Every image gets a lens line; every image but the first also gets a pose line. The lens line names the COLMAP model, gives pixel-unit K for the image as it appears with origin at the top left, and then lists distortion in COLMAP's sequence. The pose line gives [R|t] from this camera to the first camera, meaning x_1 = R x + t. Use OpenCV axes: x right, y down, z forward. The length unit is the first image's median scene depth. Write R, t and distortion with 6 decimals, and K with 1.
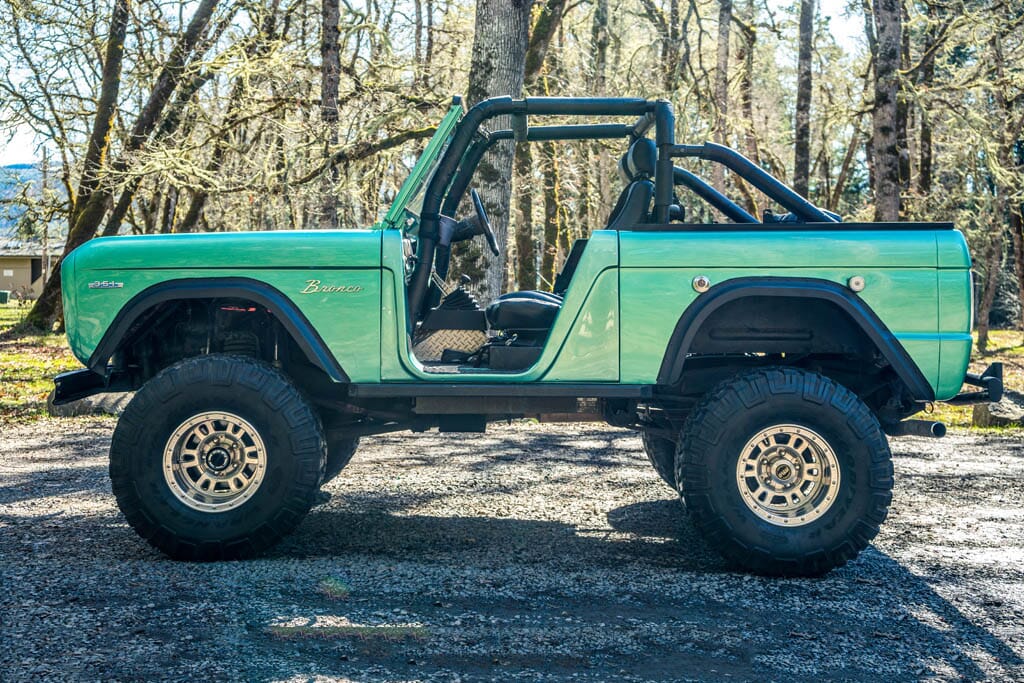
lens RADIAL K [[1264.3, 0, 508.4], [0, 1264.3, 265.2], [0, 0, 1]] dist [0.023761, 0.397524]
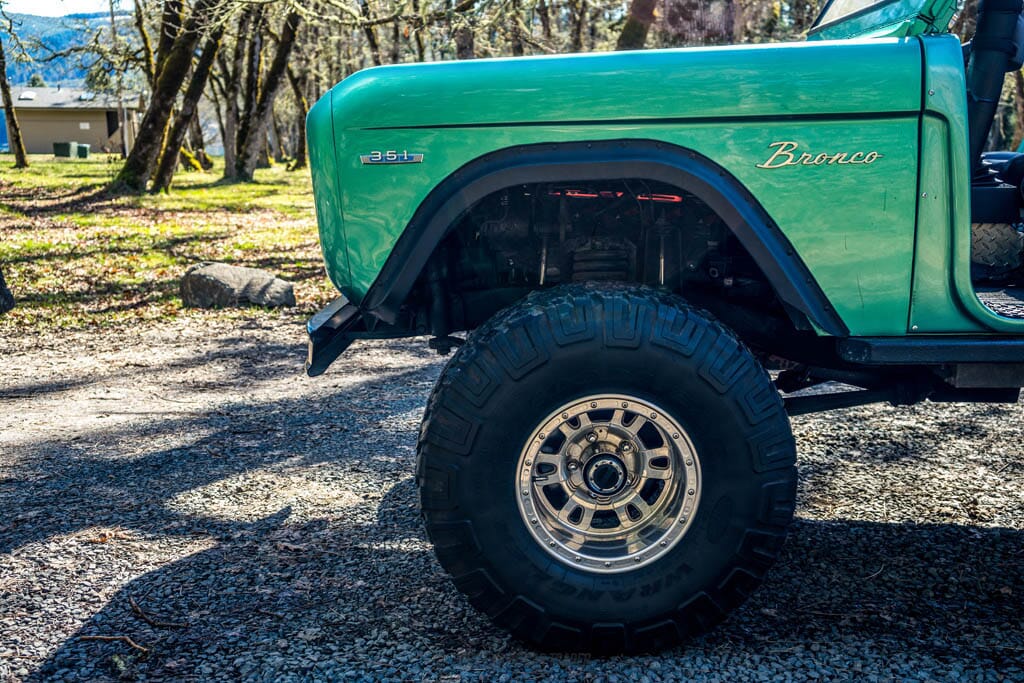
lens RADIAL K [[1297.7, 0, 512.0], [0, 1297.7, 341.5], [0, 0, 1]] dist [0.165452, 0.052955]
pose [[0.997735, -0.004218, -0.067131, -0.204977], [0.015669, 0.985149, 0.170987, -0.001372], [0.065412, -0.171651, 0.982984, 0.401027]]
